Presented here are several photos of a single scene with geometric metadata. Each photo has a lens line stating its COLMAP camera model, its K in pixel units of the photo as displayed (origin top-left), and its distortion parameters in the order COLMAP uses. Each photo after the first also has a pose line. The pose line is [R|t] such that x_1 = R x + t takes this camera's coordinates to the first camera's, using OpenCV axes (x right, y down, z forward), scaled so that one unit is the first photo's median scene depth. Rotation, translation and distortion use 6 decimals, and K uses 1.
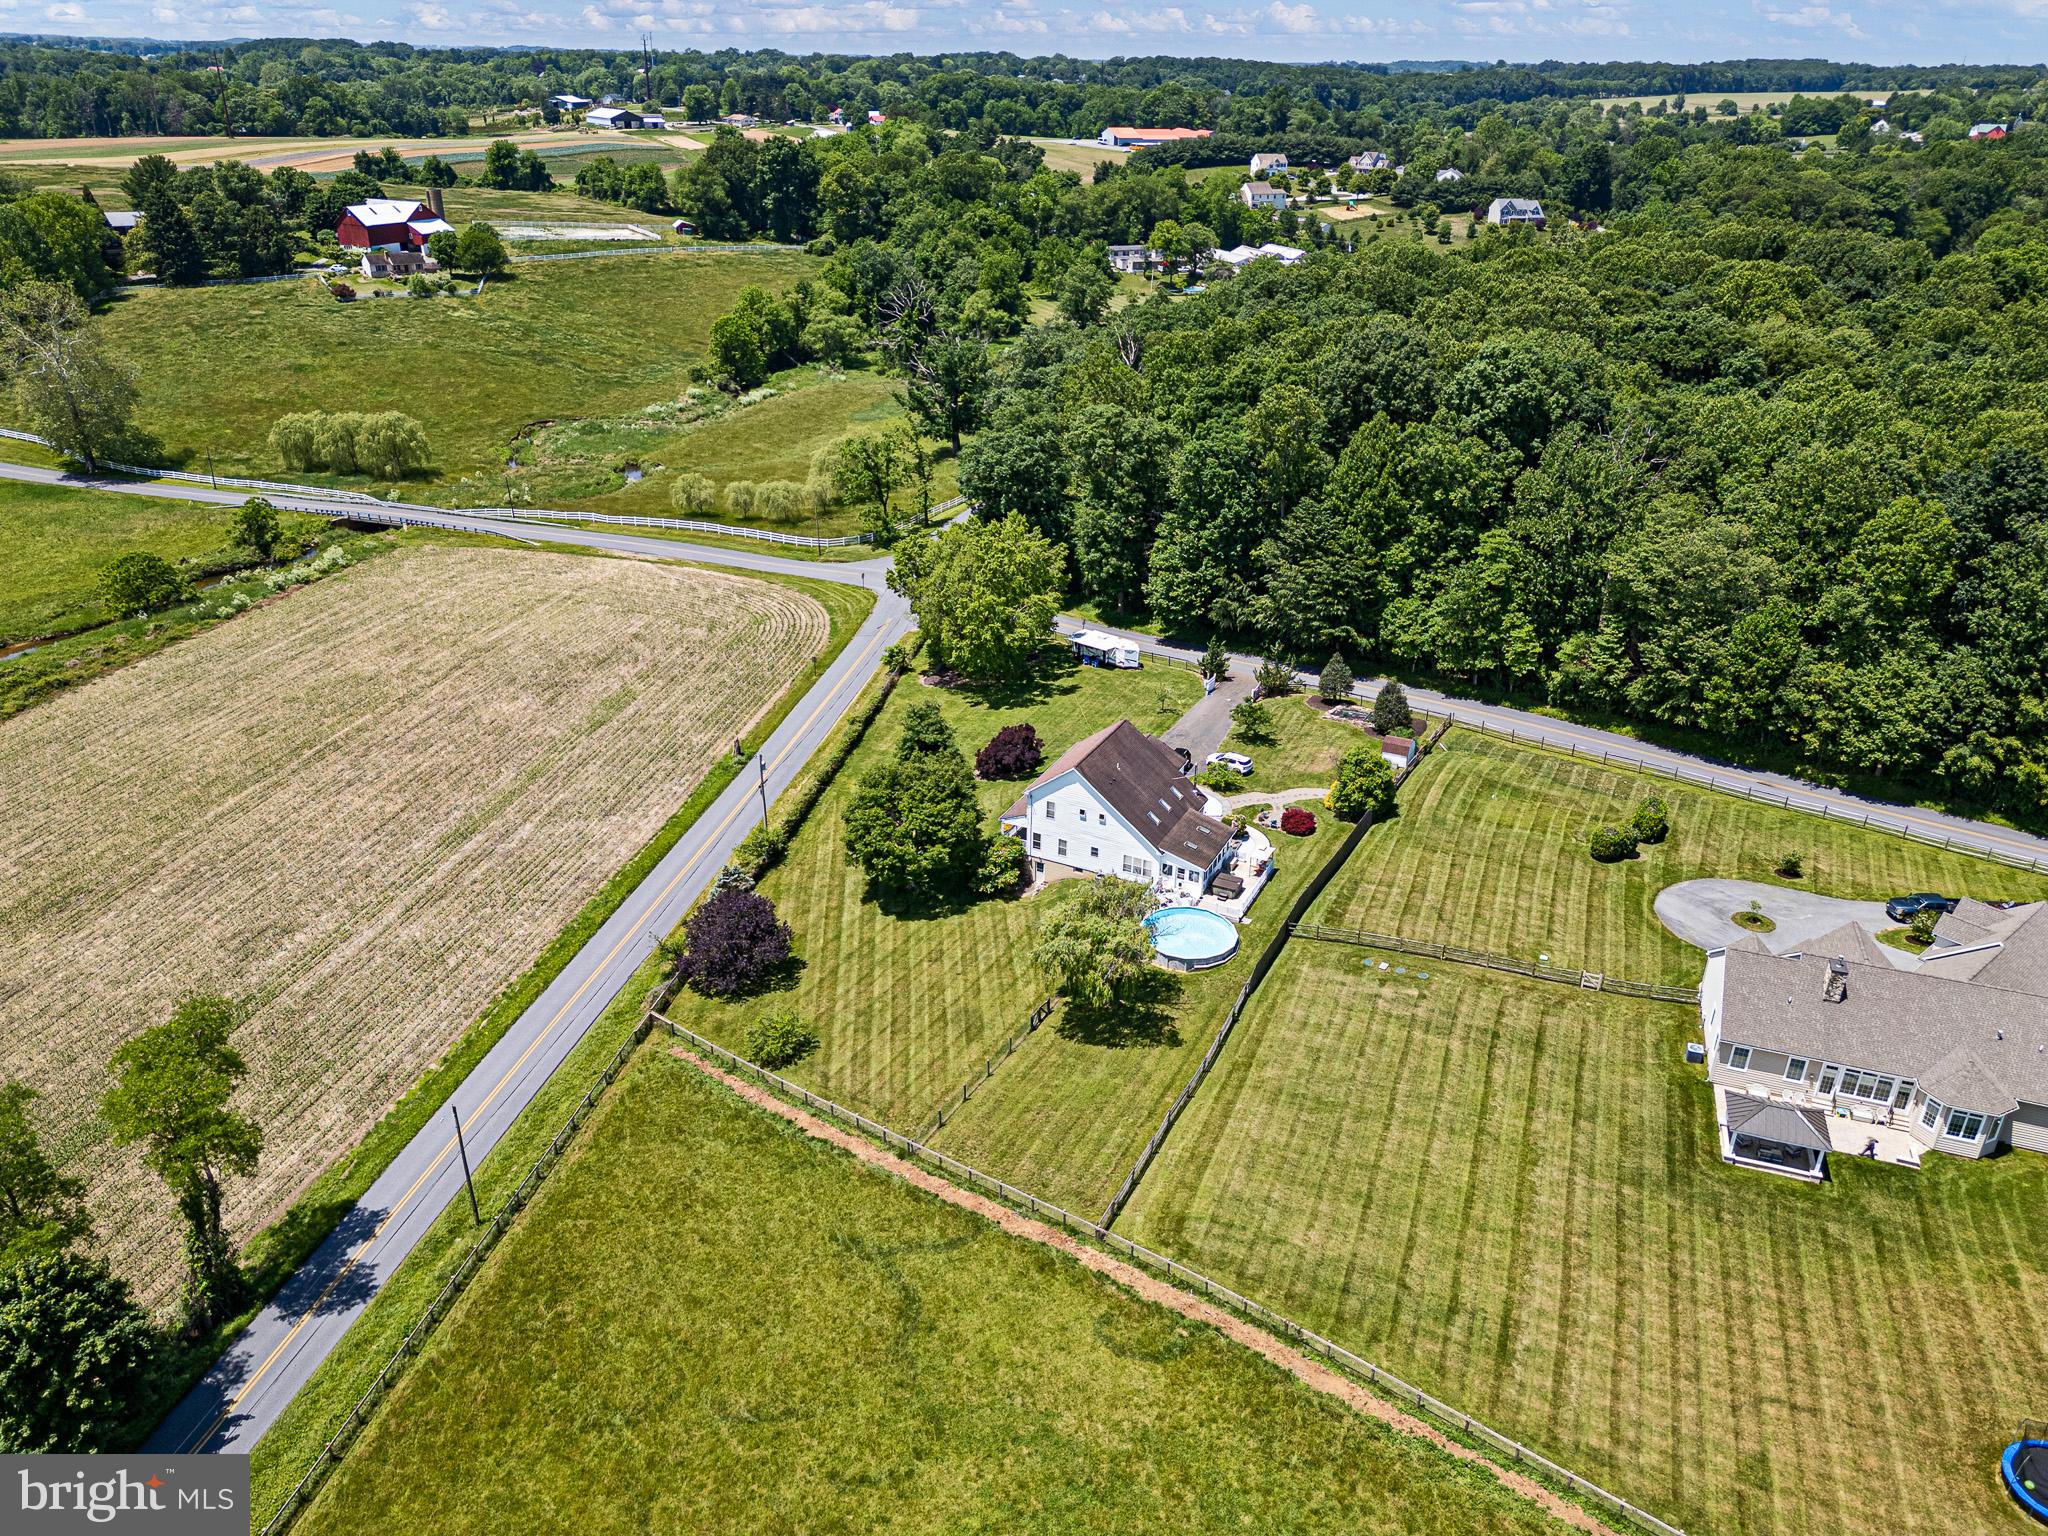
lens RADIAL K [[1439.2, 0, 1029.6], [0, 1439.2, 765.4], [0, 0, 1]] dist [0.073040, -0.072101]
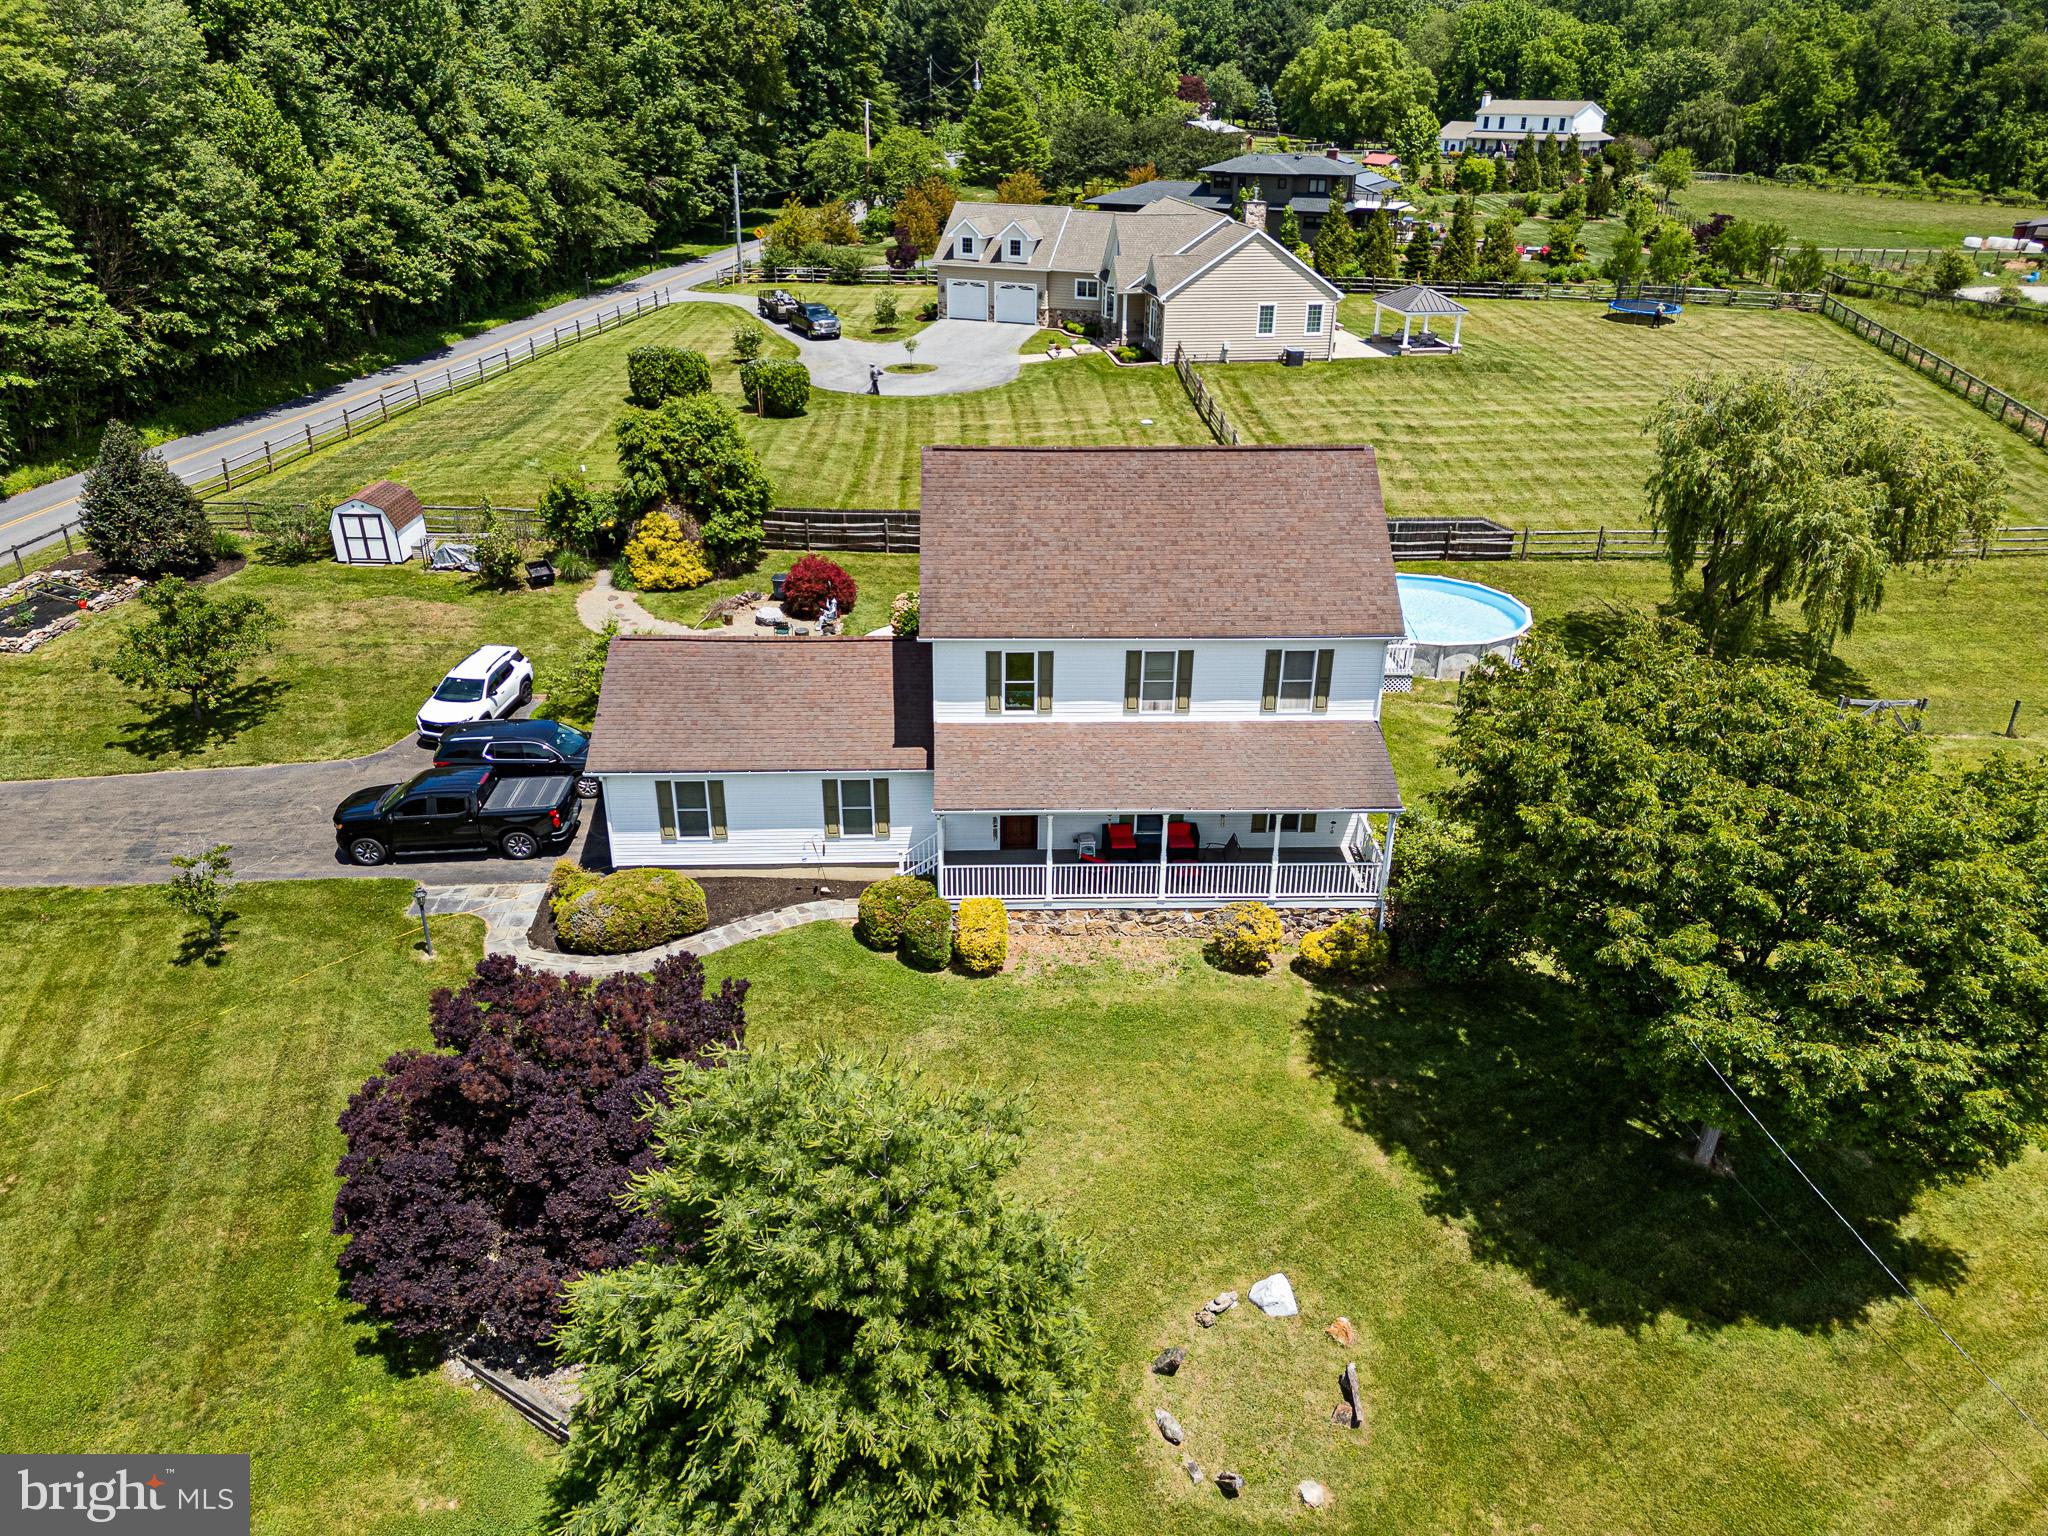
lens RADIAL K [[1432.2, 0, 1028.6], [0, 1432.2, 766.6], [0, 0, 1]] dist [0.073840, -0.069580]
pose [[-0.466470, -0.401781, 0.788021, -0.184371], [0.369394, 0.720996, 0.586271, -0.140989], [-0.803712, 0.564568, -0.187908, 1.051980]]
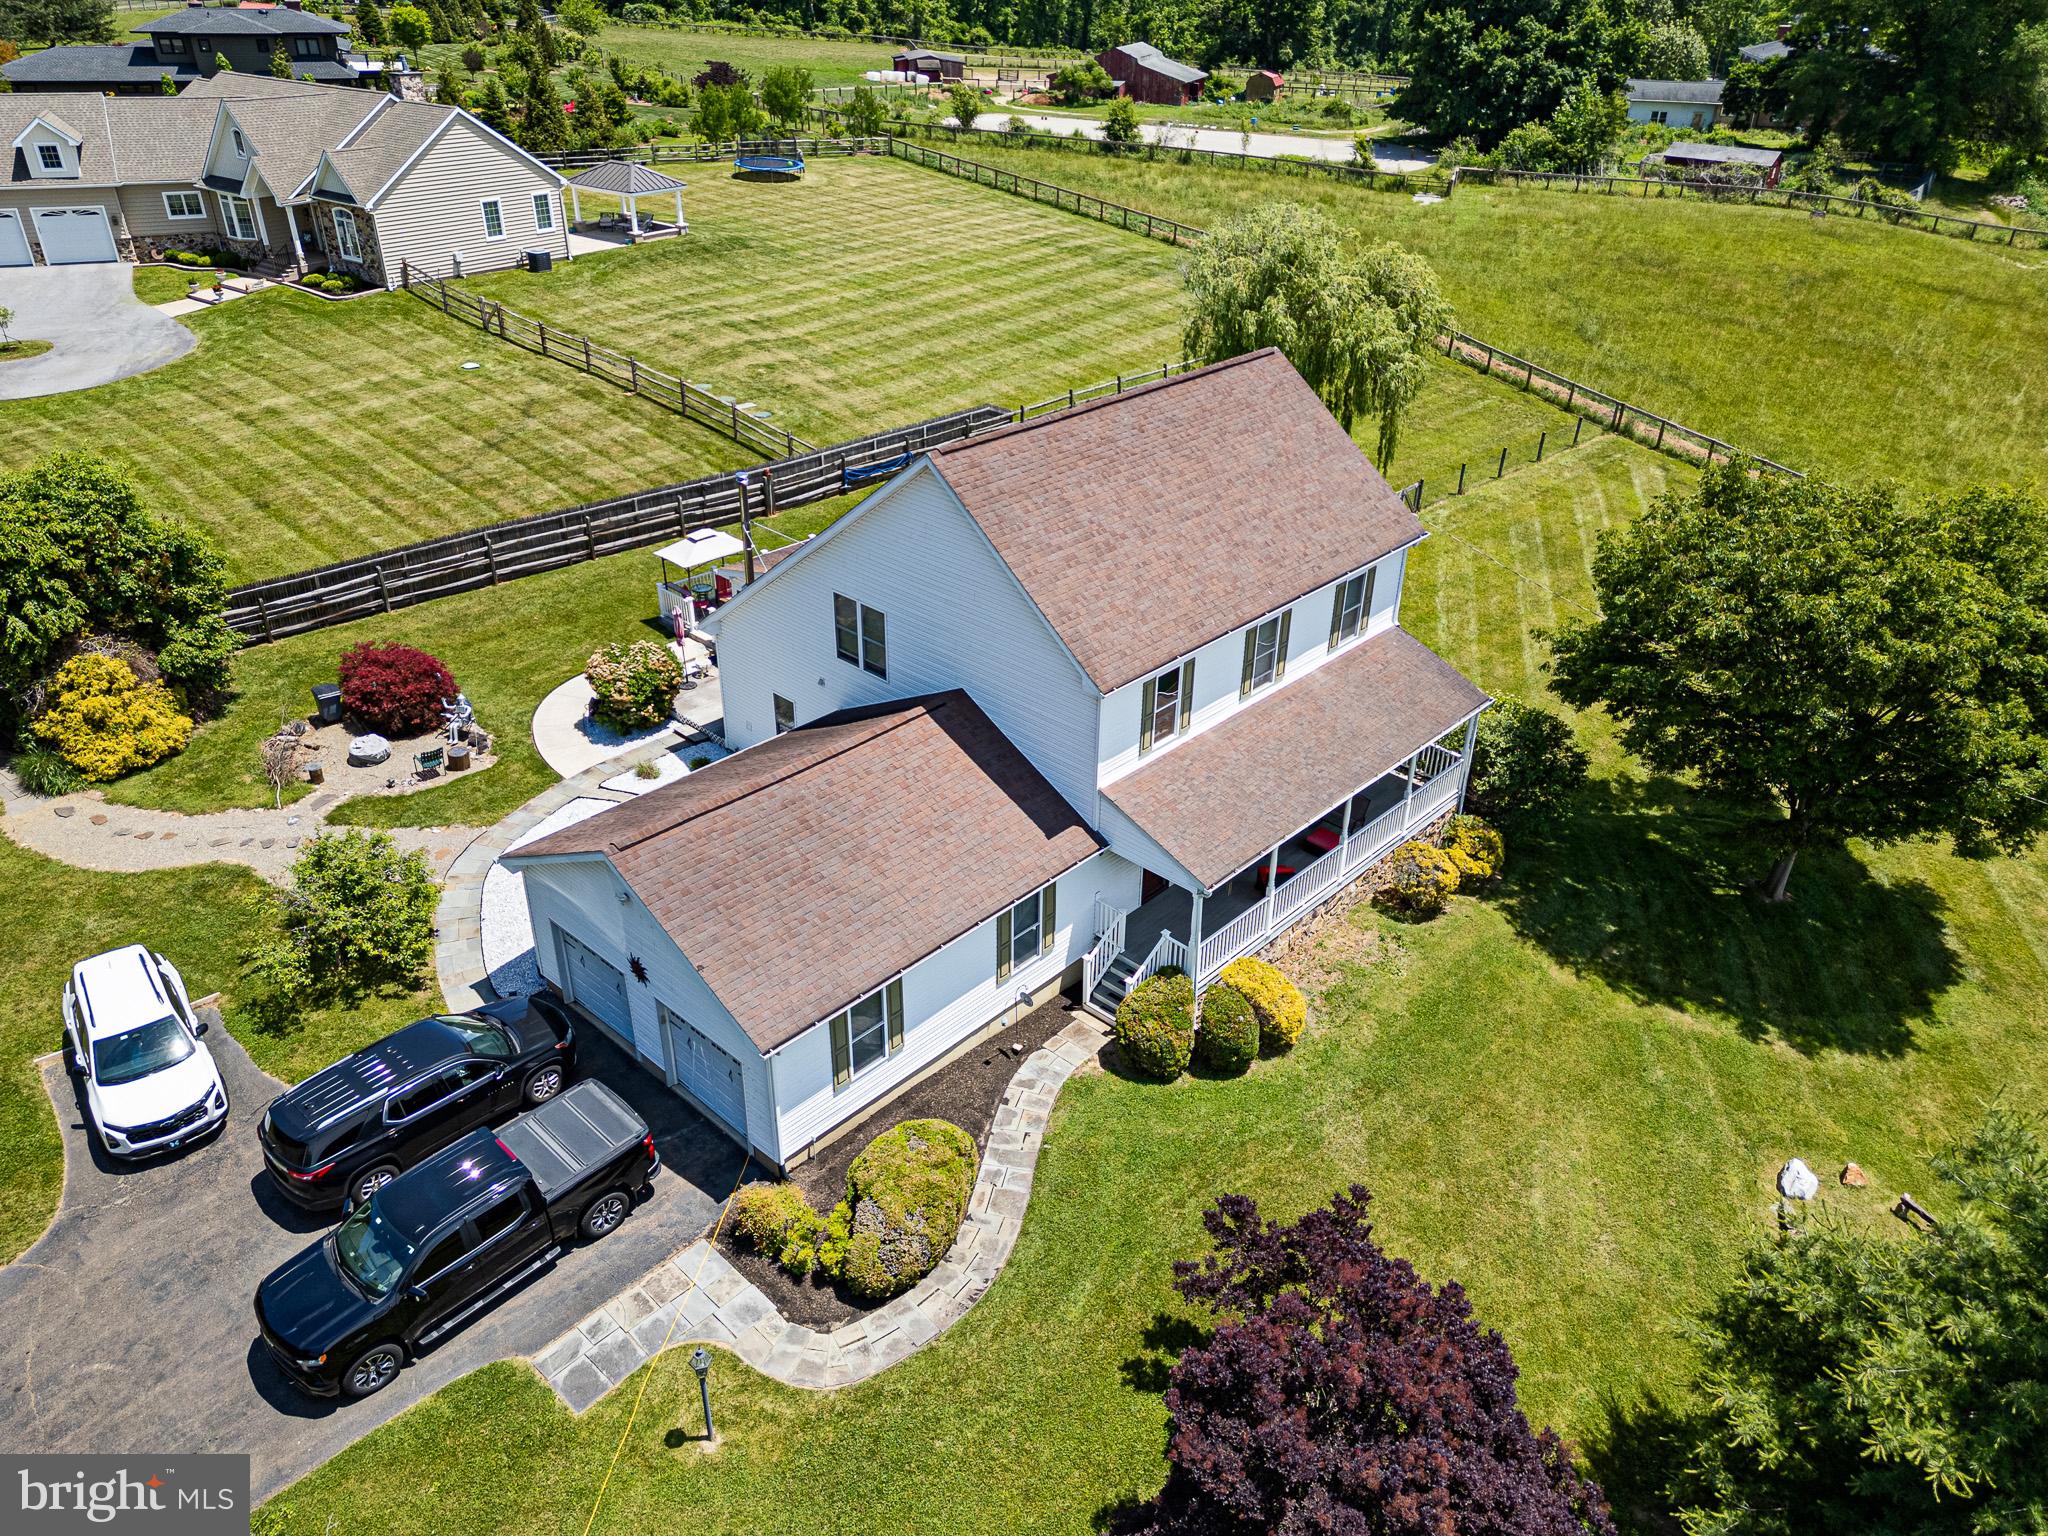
lens RADIAL K [[1439.2, 0, 1029.6], [0, 1439.2, 765.4], [0, 0, 1]] dist [0.073040, -0.072101]
pose [[-0.953691, -0.178505, 0.242093, -0.004949], [0.100218, 0.570300, 0.815300, -0.173269], [-0.283601, 0.801807, -0.526000, 1.122720]]
